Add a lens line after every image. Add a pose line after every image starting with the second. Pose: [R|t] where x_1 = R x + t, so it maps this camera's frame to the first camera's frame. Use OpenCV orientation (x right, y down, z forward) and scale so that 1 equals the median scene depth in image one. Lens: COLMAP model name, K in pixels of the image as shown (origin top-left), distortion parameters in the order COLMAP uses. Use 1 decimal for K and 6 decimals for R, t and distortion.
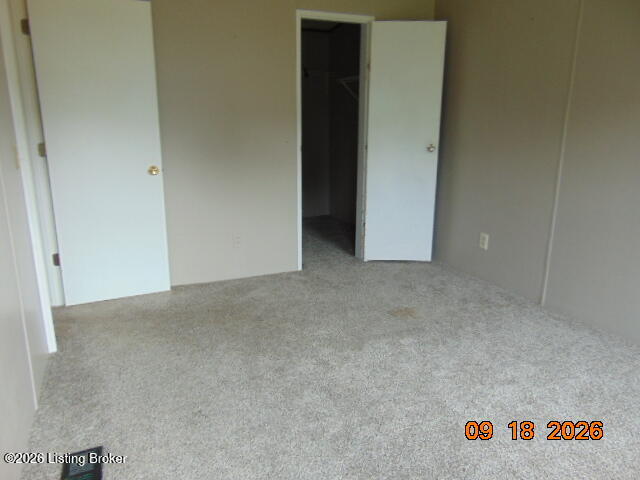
lens RADIAL K [[478.4, 0, 320.1], [0, 478.4, 239.9], [0, 0, 1]] dist [-0.015816, 0.033284]
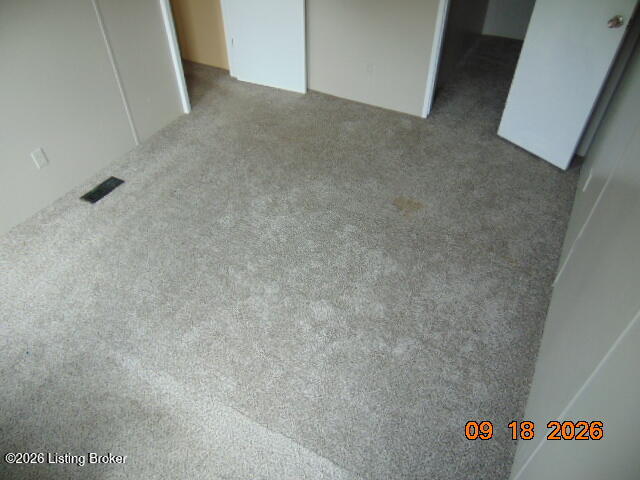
lens RADIAL K [[478.4, 0, 319.6], [0, 478.4, 240.7], [0, 0, 1]] dist [-0.015816, 0.033284]
pose [[0.613817, 0.534395, -0.581078, 0.590287], [-0.182312, 0.812114, 0.554286, -0.261239], [0.768109, -0.234293, 0.595916, 0.233904]]
